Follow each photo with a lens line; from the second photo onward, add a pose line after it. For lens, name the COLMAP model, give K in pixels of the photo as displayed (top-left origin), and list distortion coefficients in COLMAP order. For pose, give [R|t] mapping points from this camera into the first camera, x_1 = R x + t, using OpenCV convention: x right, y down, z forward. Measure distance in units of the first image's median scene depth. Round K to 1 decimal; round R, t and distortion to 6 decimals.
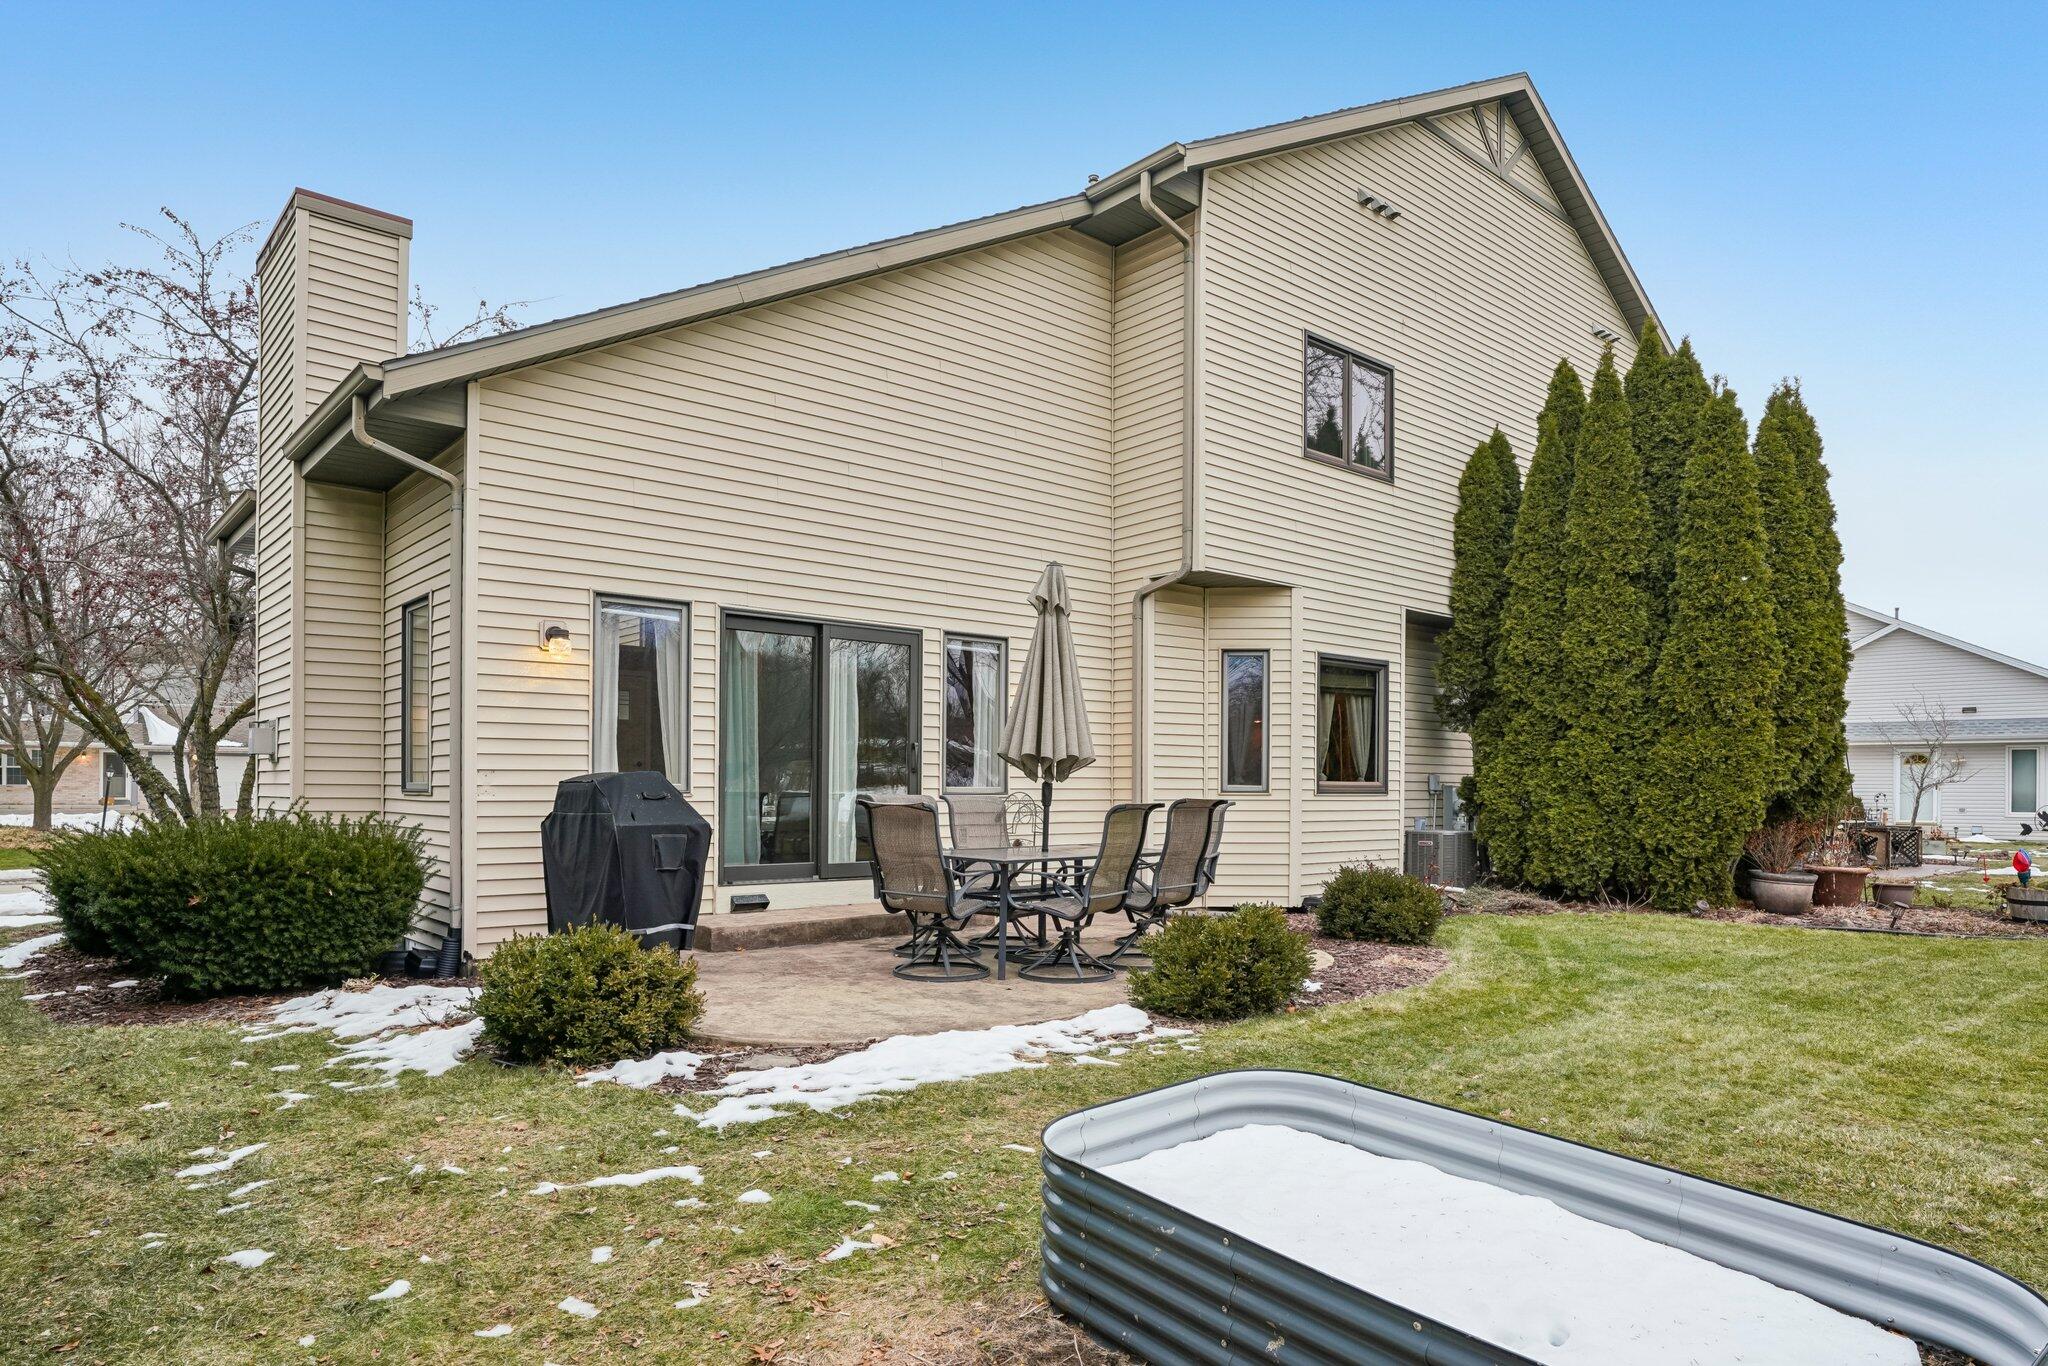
lens RADIAL K [[1210.7, 0, 1027.9], [0, 1210.7, 764.3], [0, 0, 1]] dist [-0.019299, 0.000195]
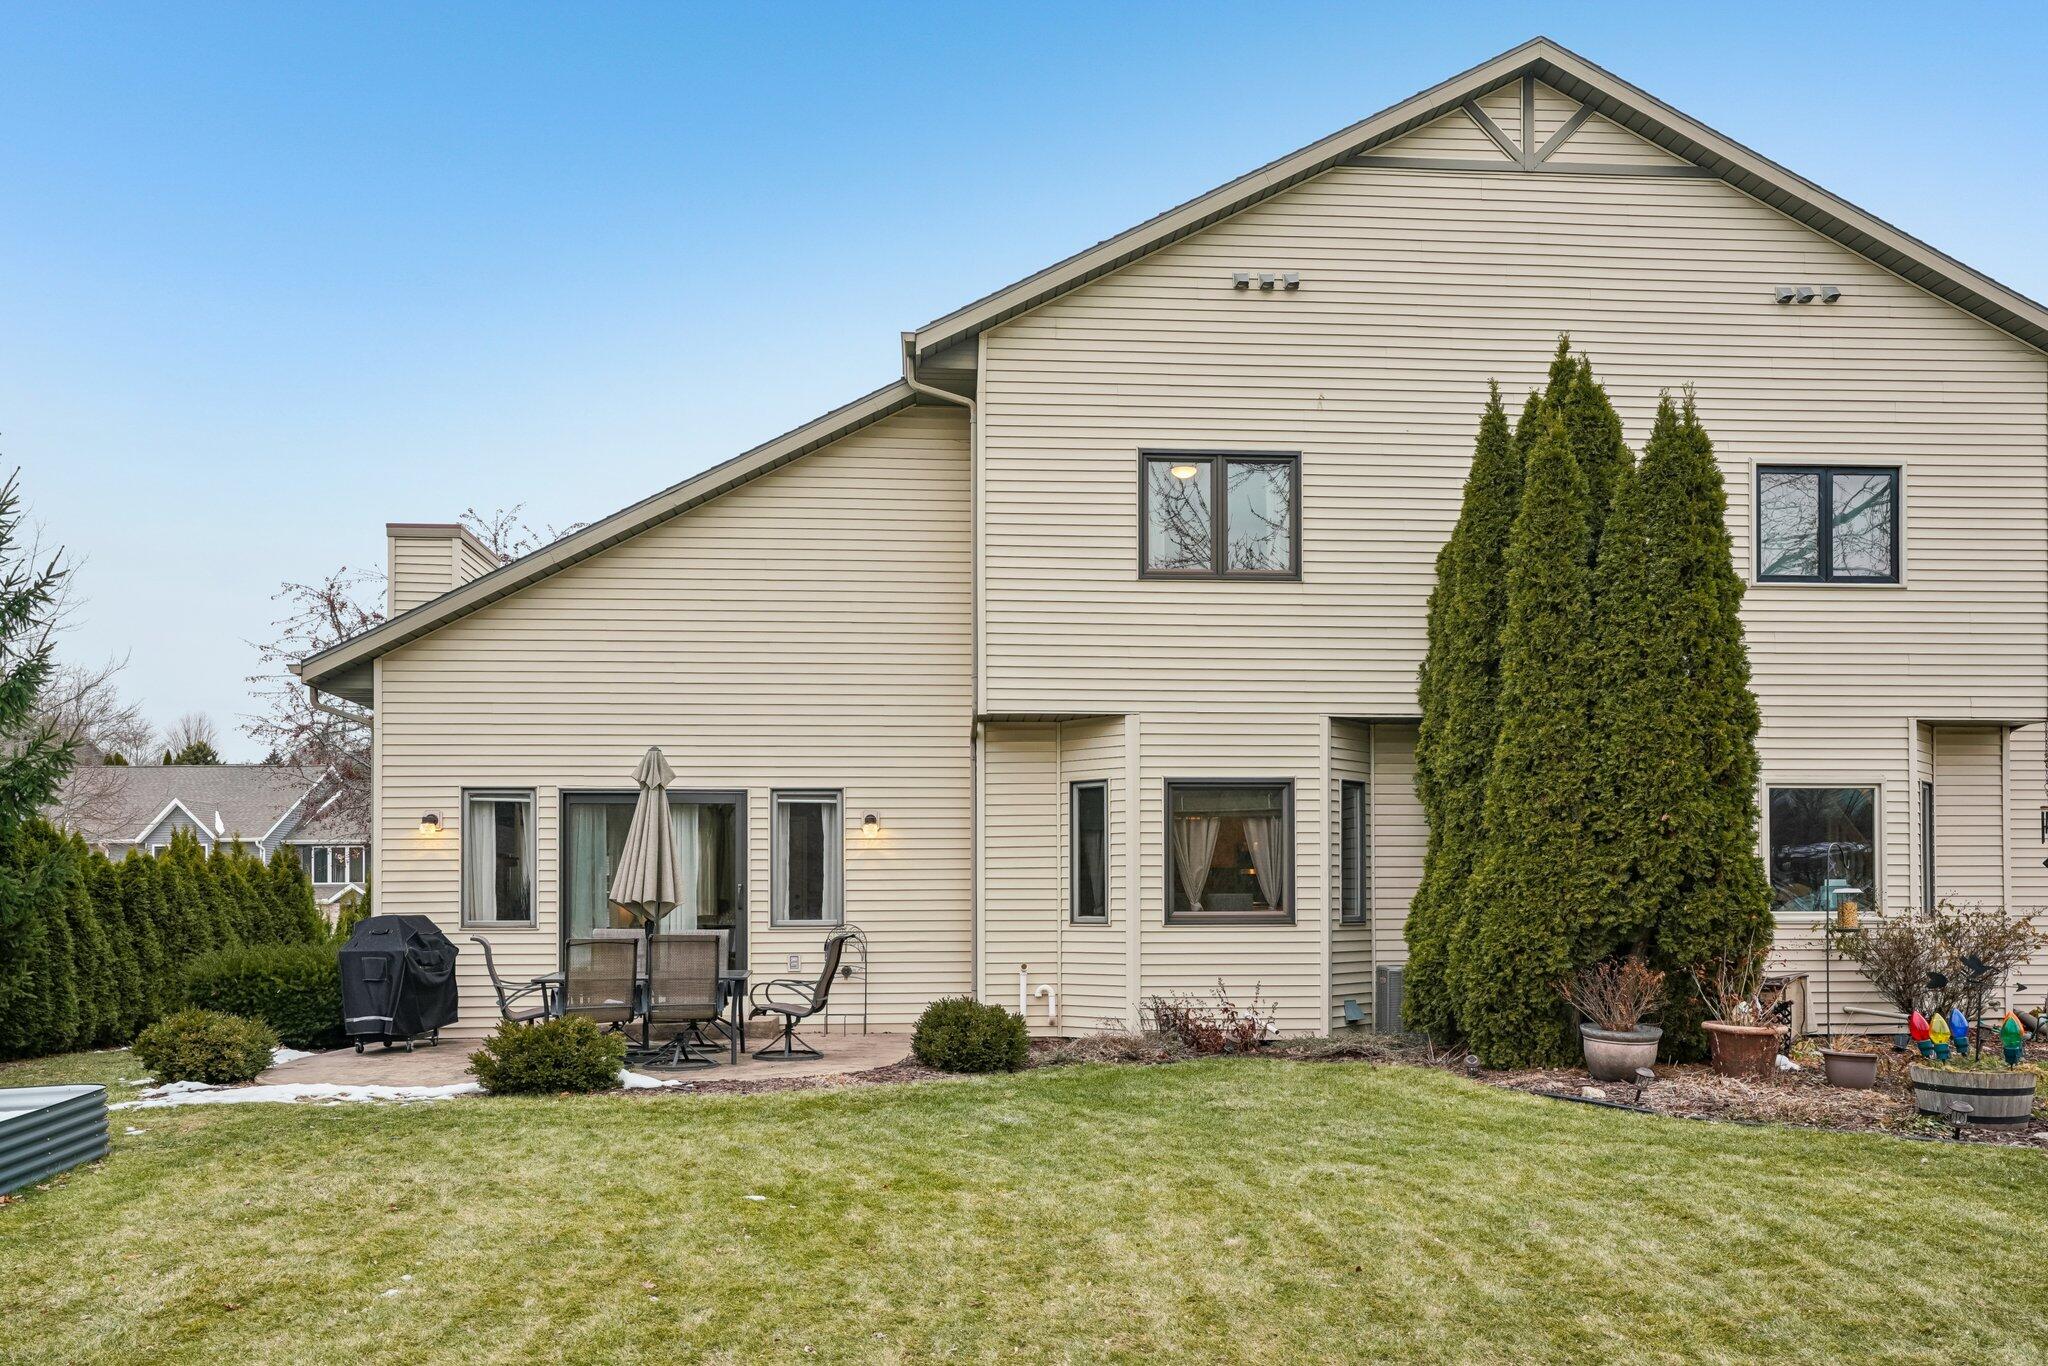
lens RADIAL K [[1470.7, 0, 1024.6], [0, 1470.7, 836.3], [0, 0, 1]] dist [0.009922, 0.005197]
pose [[0.807200, -0.034624, -0.589262, 0.850472], [0.019989, 0.999309, -0.031336, -0.011801], [0.589940, 0.013516, 0.807334, -0.010915]]
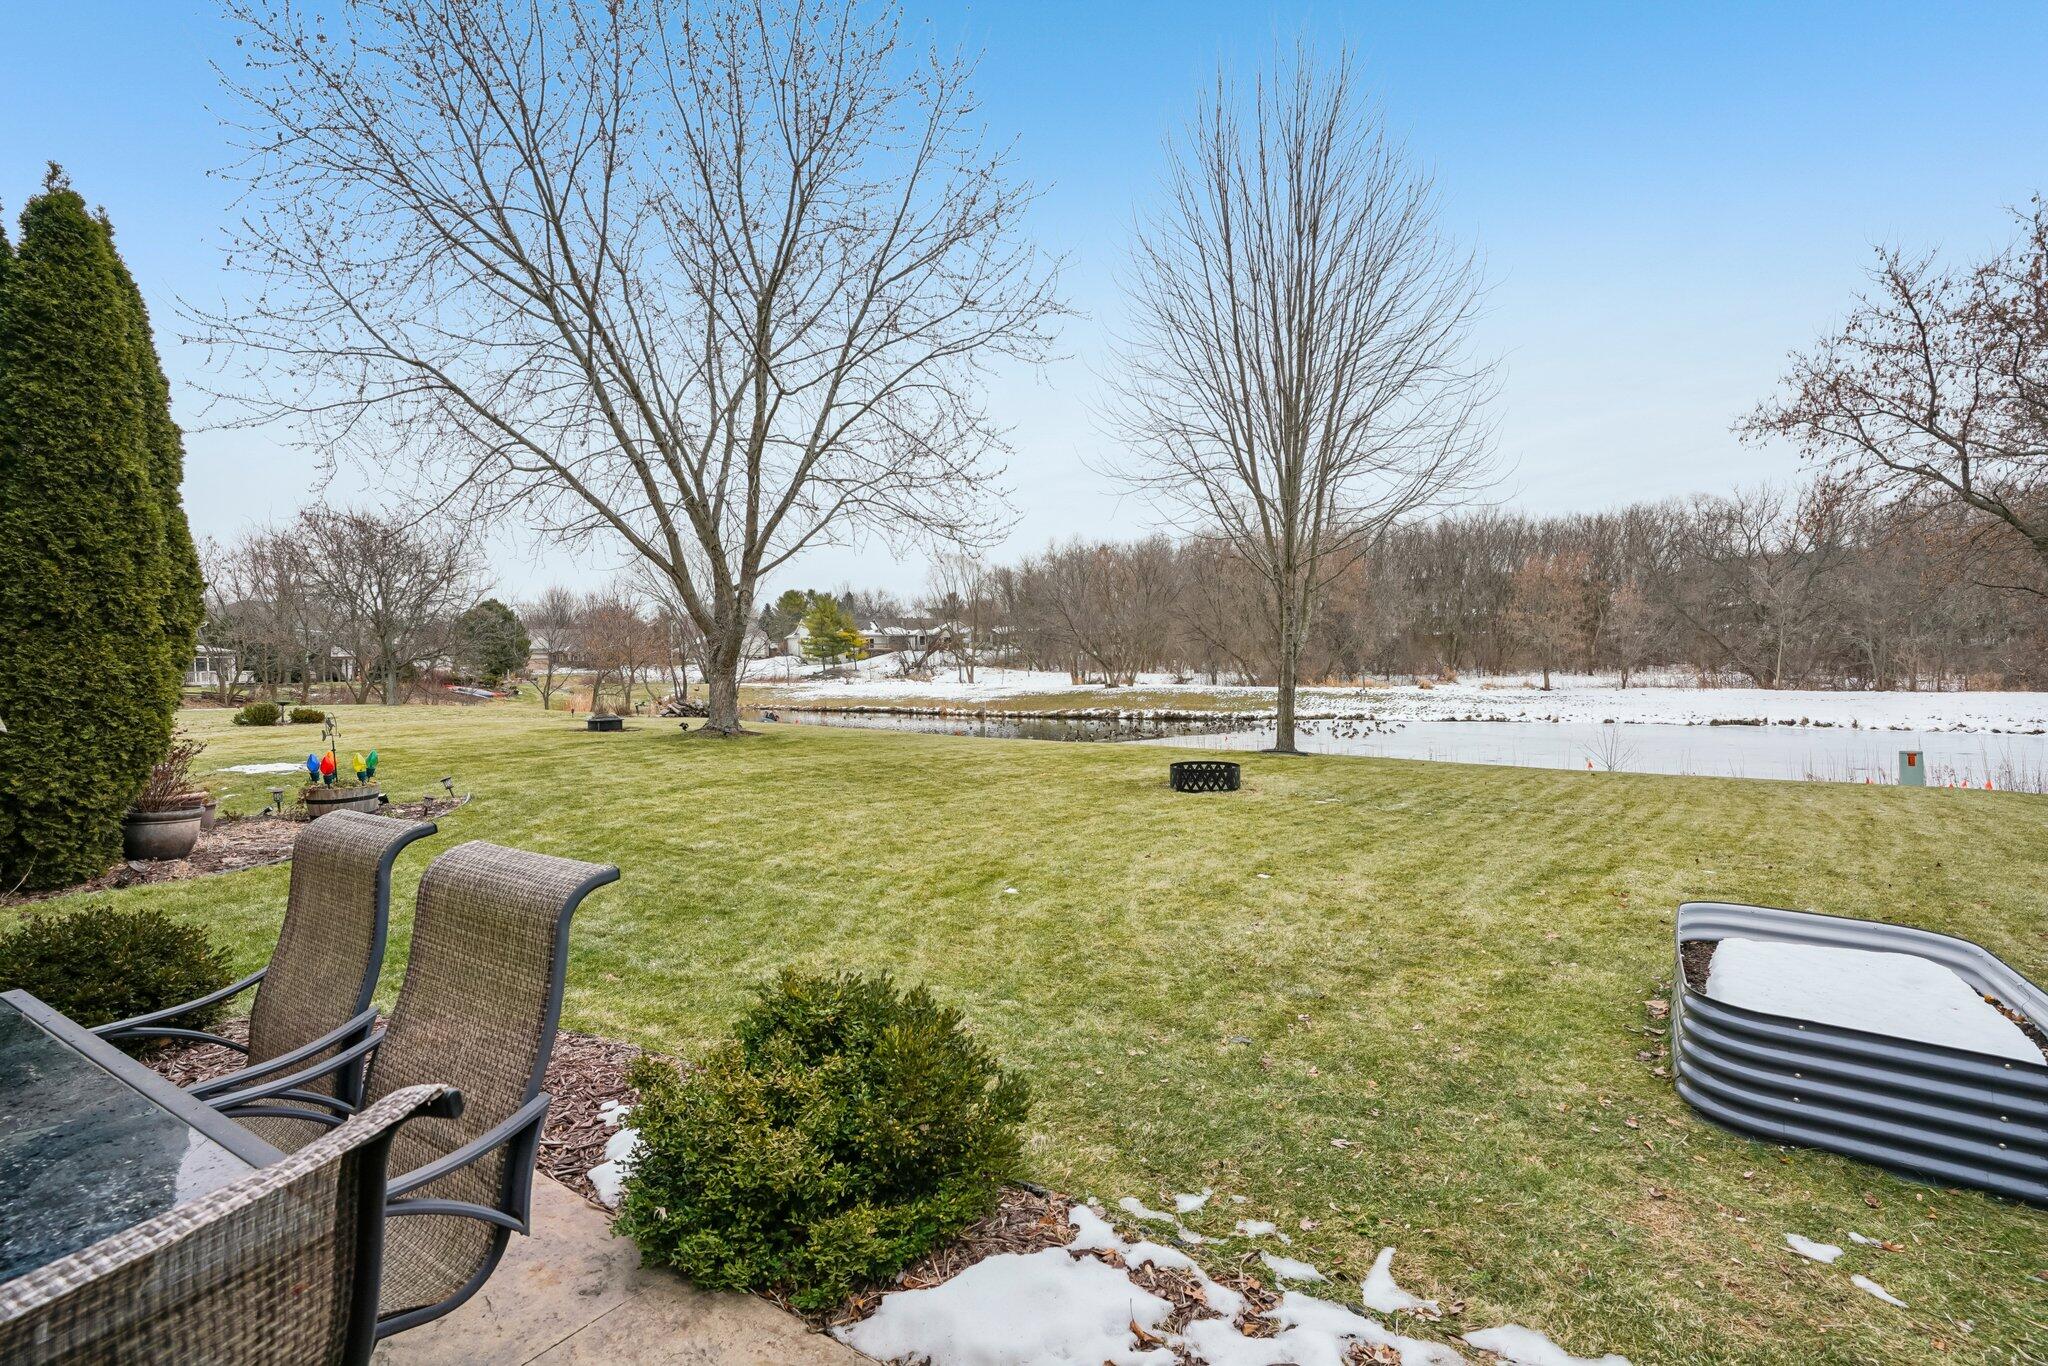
lens RADIAL K [[946.6, 0, 1032.3], [0, 946.6, 677.5], [0, 0, 1]] dist [-0.069218, 0.026694]
pose [[-0.253721, -0.012056, 0.967202, -0.130333], [-0.007196, 0.999918, 0.010577, -0.012916], [-0.967251, -0.004276, -0.253787, 0.547792]]
